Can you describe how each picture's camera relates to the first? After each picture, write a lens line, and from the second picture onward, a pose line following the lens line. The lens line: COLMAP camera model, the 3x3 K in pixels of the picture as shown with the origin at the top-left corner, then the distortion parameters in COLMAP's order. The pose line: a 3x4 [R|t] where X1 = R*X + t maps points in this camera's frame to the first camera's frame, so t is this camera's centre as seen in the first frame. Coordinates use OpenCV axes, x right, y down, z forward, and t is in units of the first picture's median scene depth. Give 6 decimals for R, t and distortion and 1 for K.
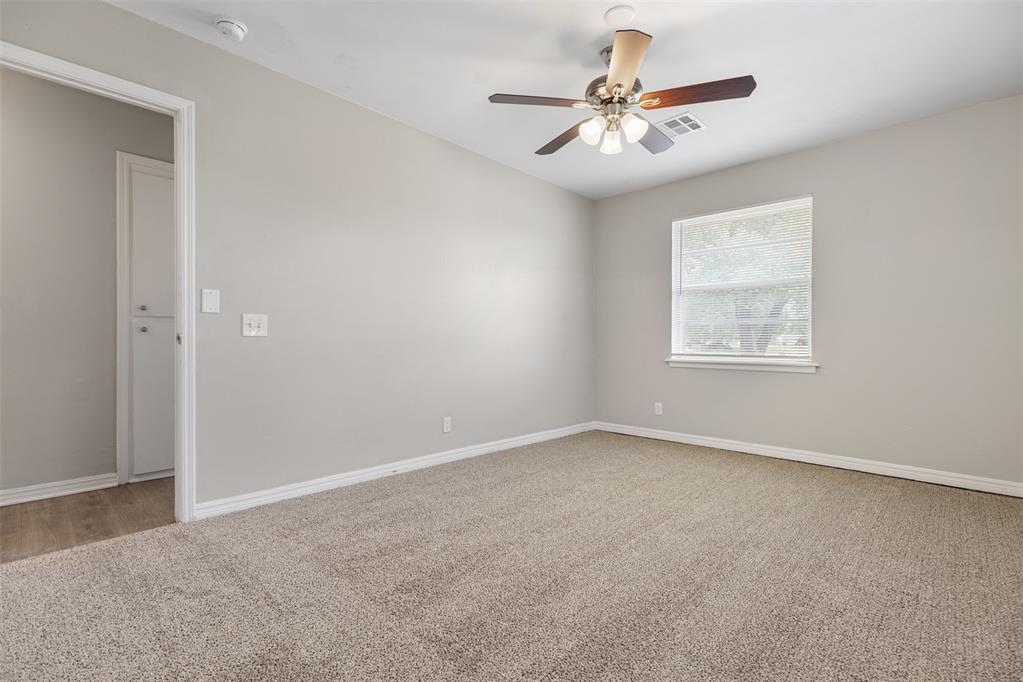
lens RADIAL K [[458.9, 0, 519.1], [0, 458.9, 337.4], [0, 0, 1]] dist [0.006990, -0.000234]
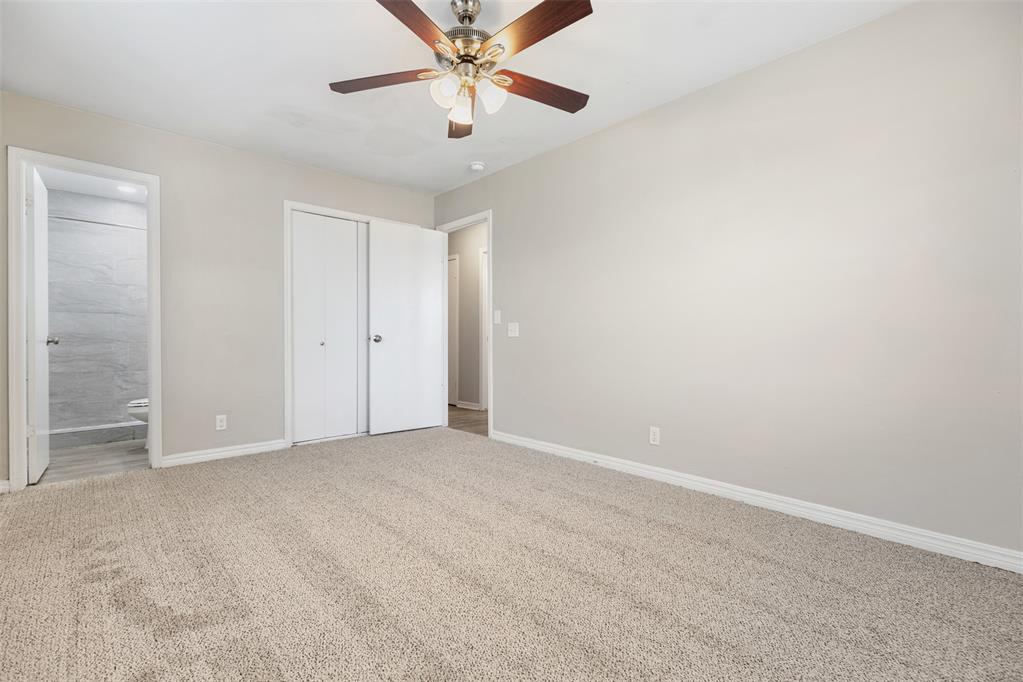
lens RADIAL K [[458.9, 0, 521.8], [0, 458.9, 339.6], [0, 0, 1]] dist [0.006990, -0.000234]
pose [[-0.066211, -0.016373, -0.997671, 0.805209], [0.001024, 0.999864, -0.016477, 0.025483], [0.997805, -0.002113, -0.066185, 0.899881]]
